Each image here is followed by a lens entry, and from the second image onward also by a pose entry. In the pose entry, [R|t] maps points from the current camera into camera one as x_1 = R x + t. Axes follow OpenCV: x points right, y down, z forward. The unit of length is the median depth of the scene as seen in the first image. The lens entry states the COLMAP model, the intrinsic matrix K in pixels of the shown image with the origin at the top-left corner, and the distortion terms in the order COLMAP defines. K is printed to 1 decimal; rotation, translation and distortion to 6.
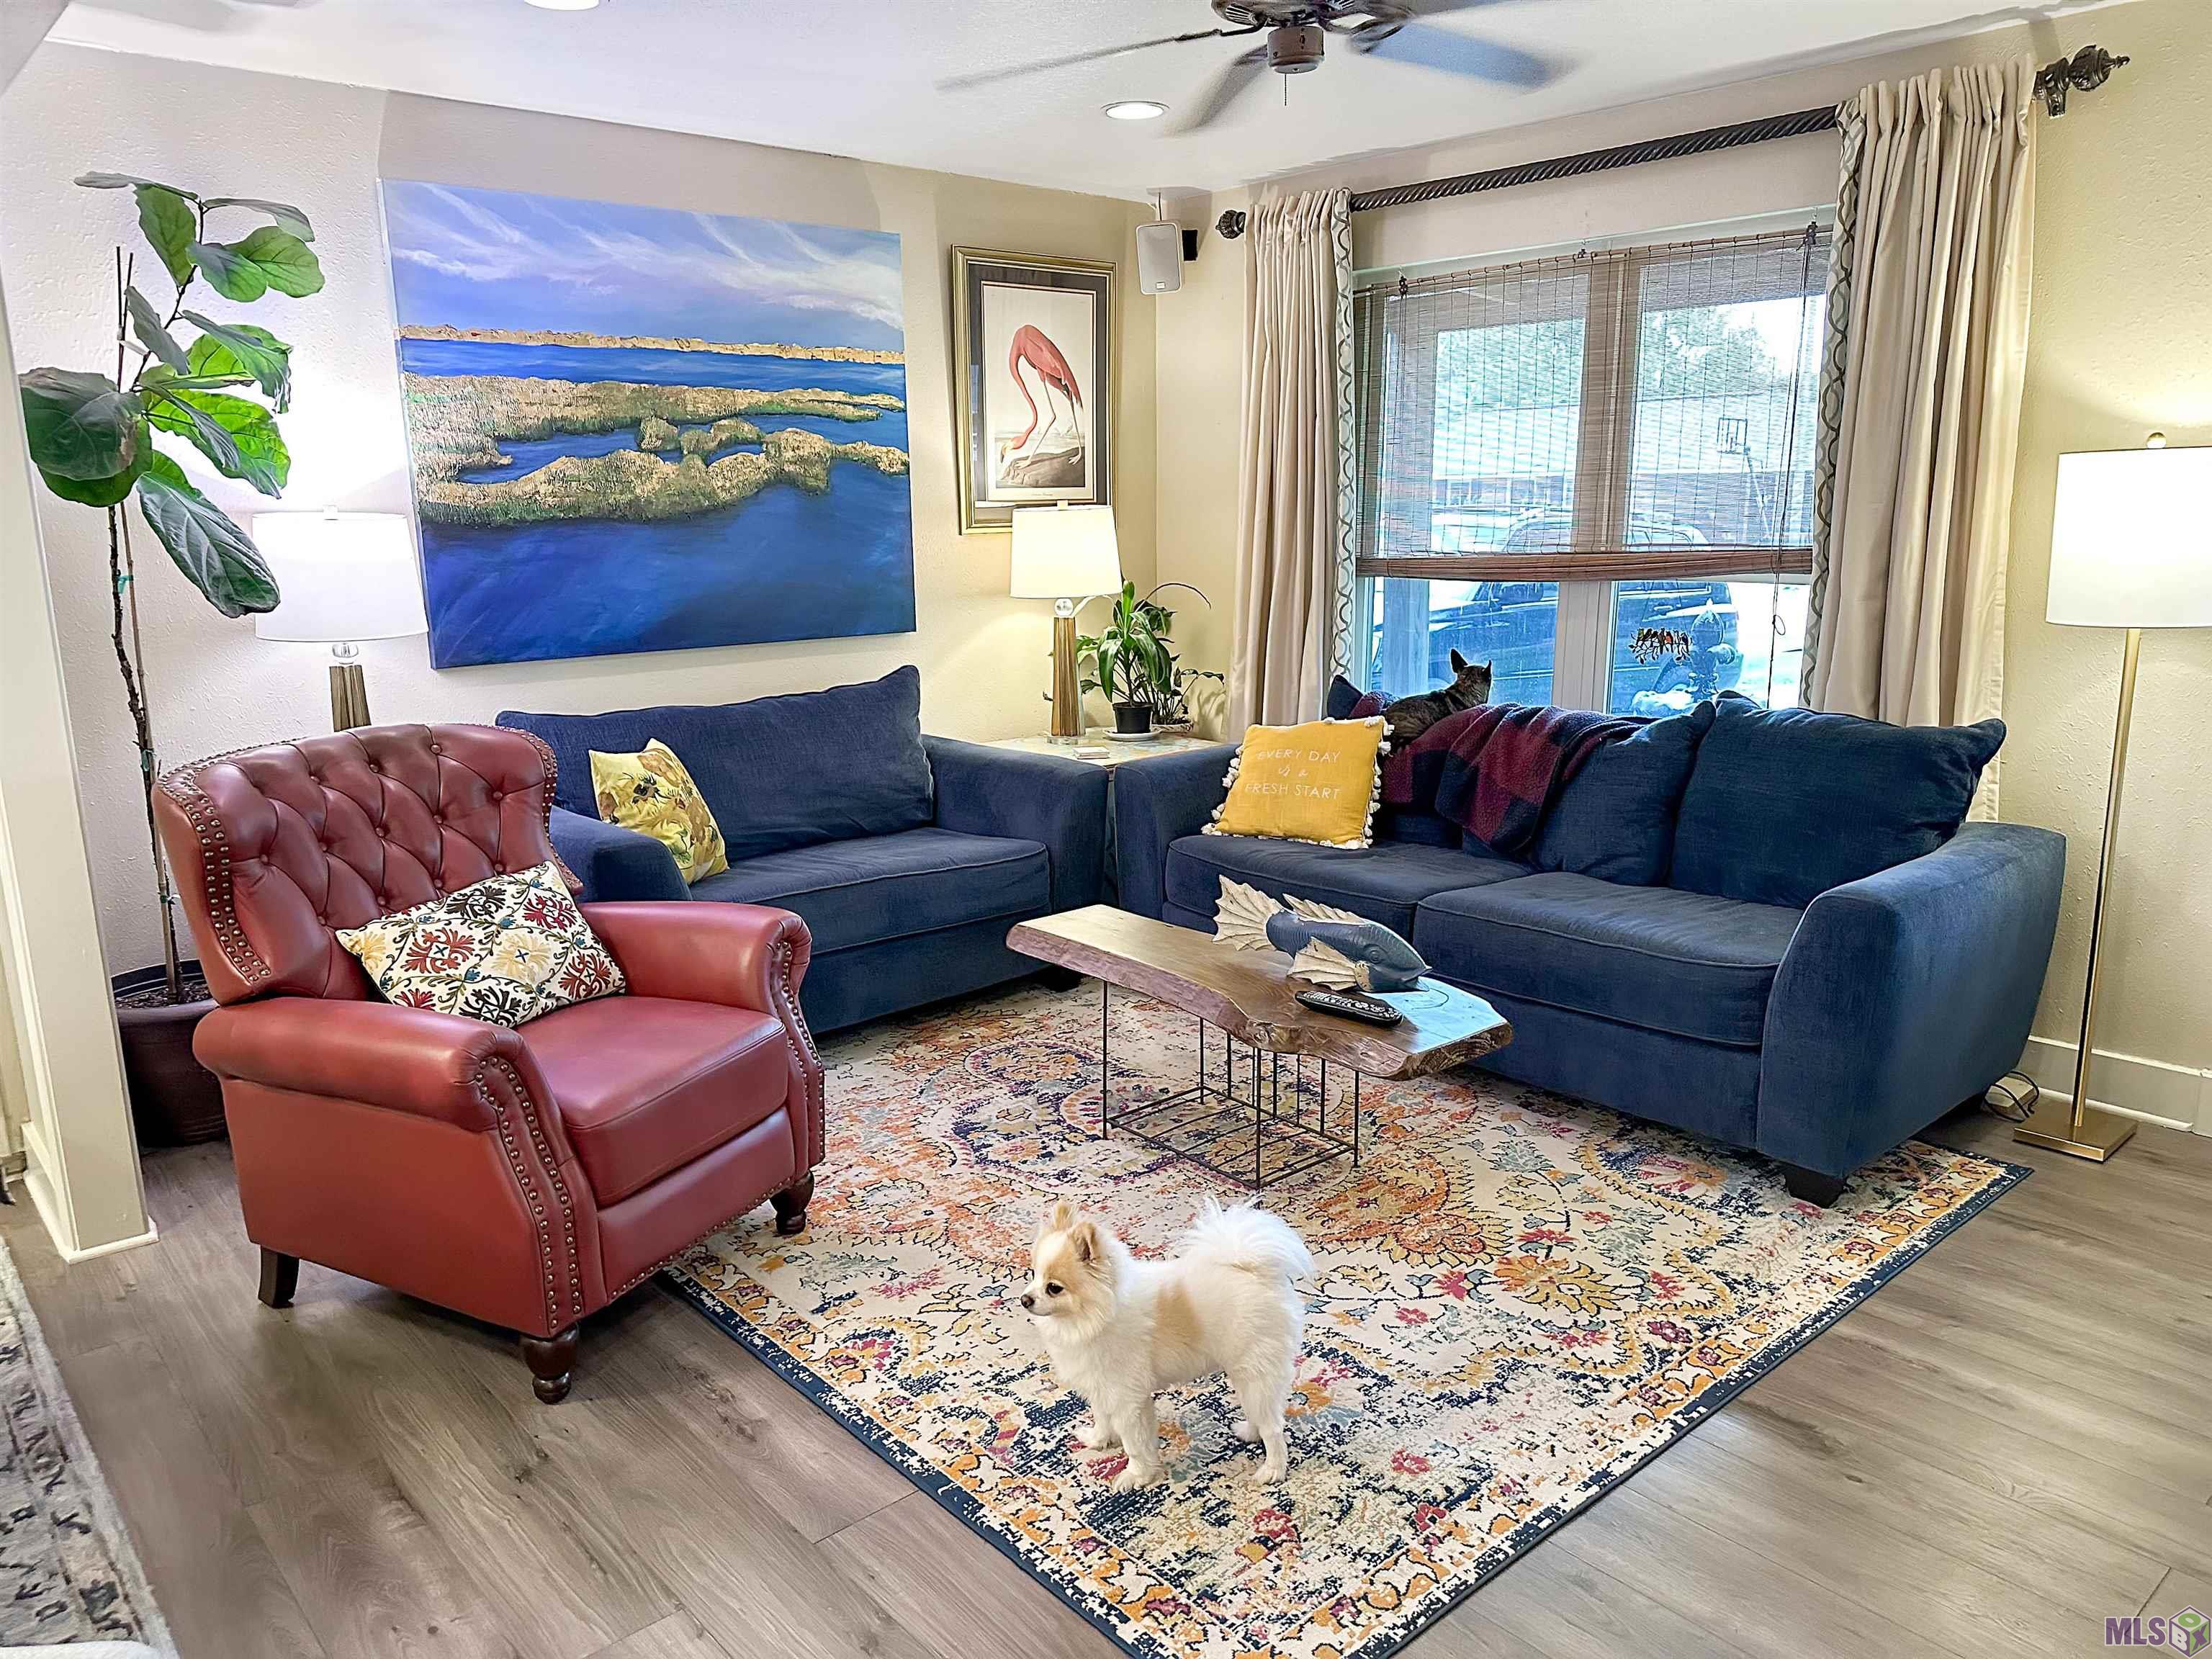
lens RADIAL K [[1538.1, 0, 1096.5], [0, 1538.1, 830.0], [0, 0, 1]] dist [0.123822, -0.157433]
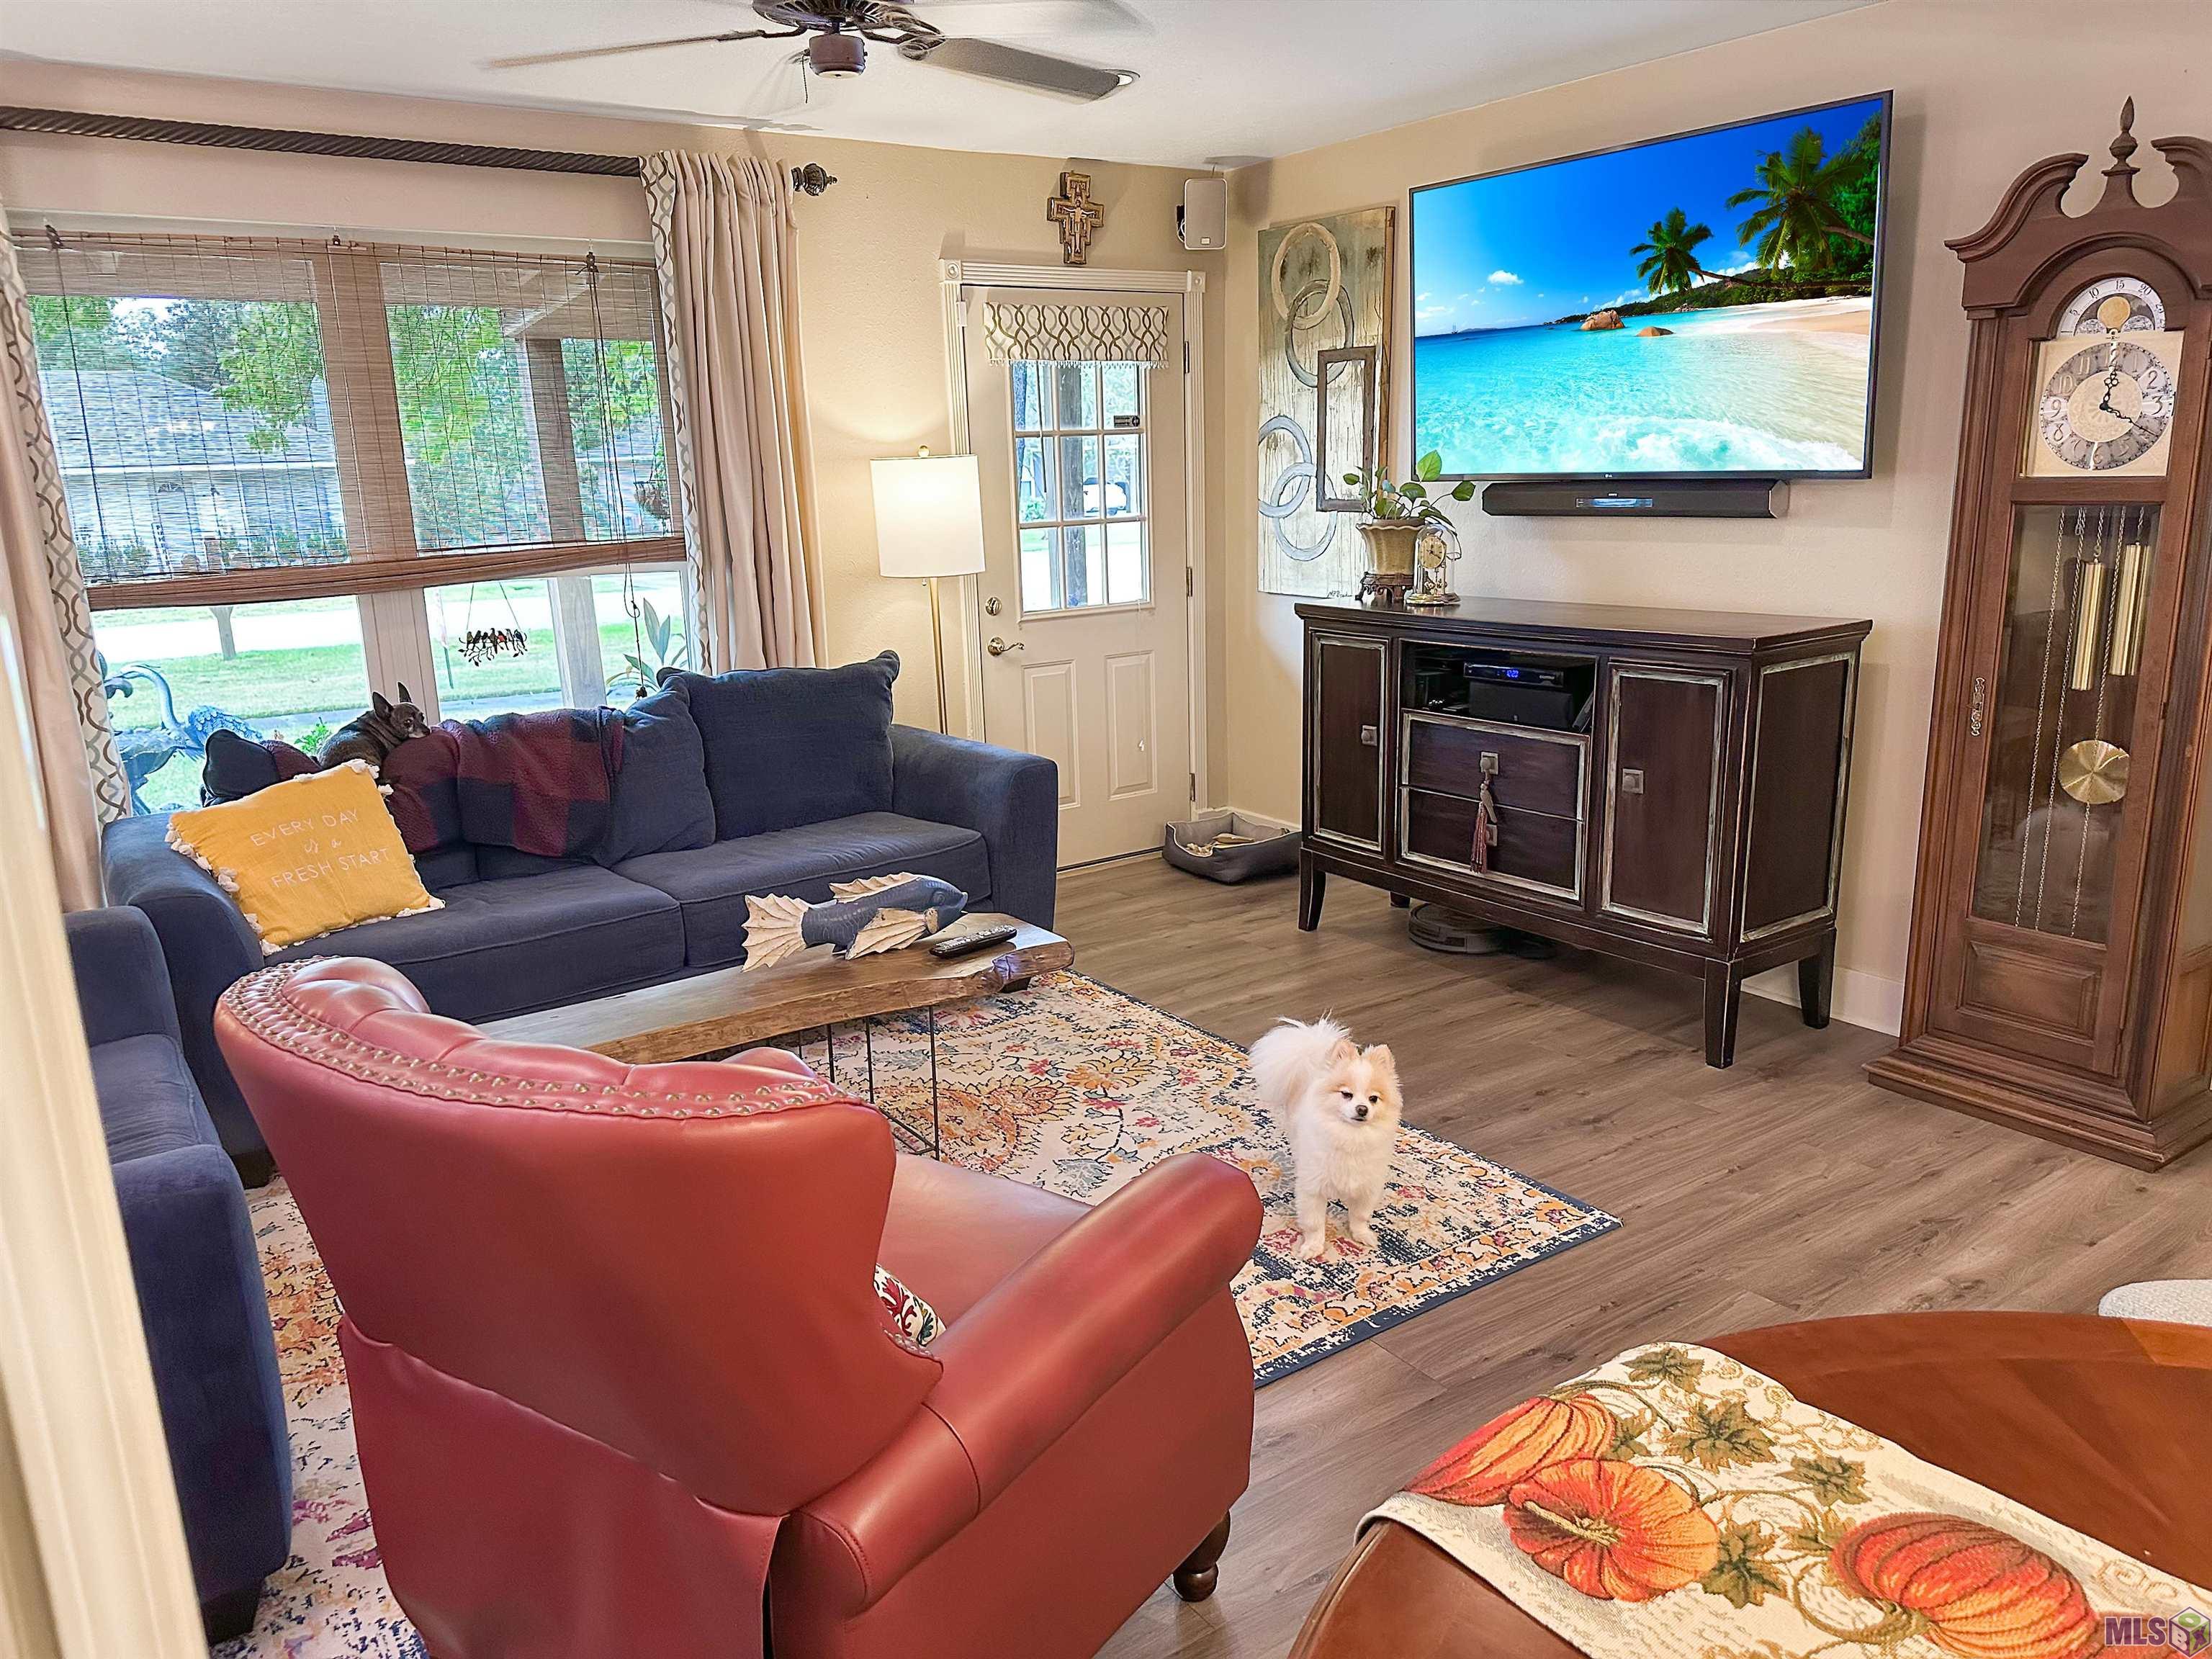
lens RADIAL K [[1538.1, 0, 1096.5], [0, 1538.1, 830.0], [0, 0, 1]] dist [0.123822, -0.157433]
pose [[0.129286, -0.222636, 0.966291, -0.851240], [0.238661, 0.952811, 0.187598, -0.144325], [-0.962458, 0.206362, 0.176320, 0.669603]]
